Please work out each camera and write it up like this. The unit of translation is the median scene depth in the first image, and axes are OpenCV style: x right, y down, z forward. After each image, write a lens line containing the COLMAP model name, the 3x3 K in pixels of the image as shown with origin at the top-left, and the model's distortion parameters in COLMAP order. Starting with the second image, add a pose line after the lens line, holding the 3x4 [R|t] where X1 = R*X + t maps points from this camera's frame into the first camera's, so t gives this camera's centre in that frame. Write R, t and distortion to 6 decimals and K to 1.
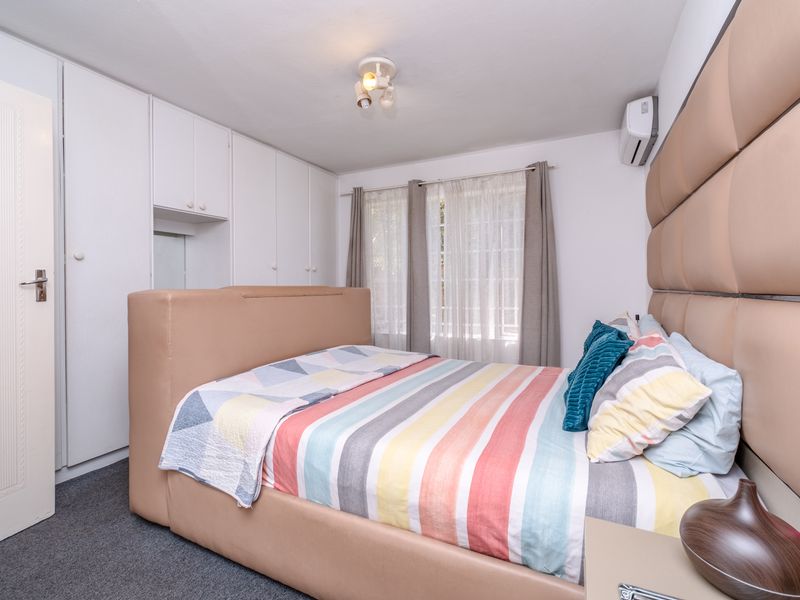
lens RADIAL K [[393.9, 0, 416.1], [0, 393.9, 280.6], [0, 0, 1]] dist [-0.001177, 0.000053]
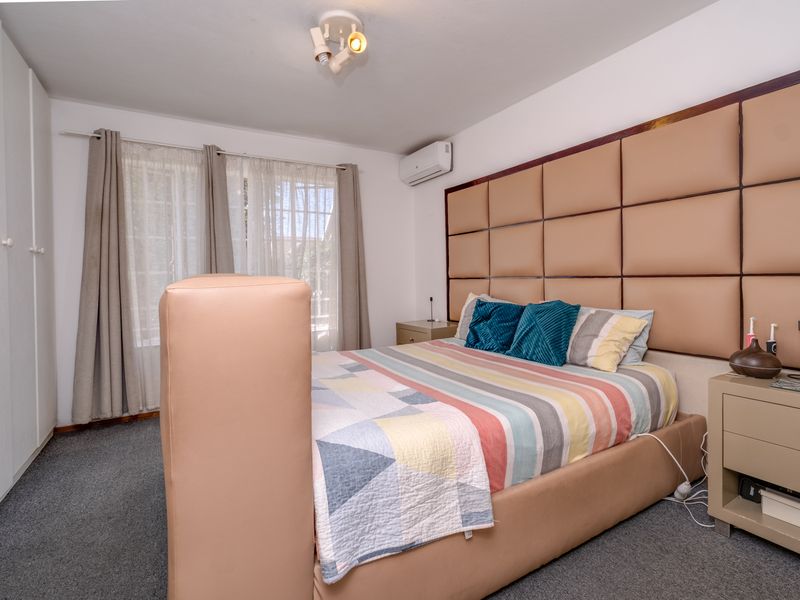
lens RADIAL K [[398.2, 0, 400.4], [0, 398.2, 269.5], [0, 0, 1]] dist [0.000113, -0.000035]
pose [[0.547864, 0.009209, 0.836517, -0.543837], [0.004988, 0.999886, -0.014275, 0.008893], [-0.836552, 0.011993, 0.547756, 0.287965]]
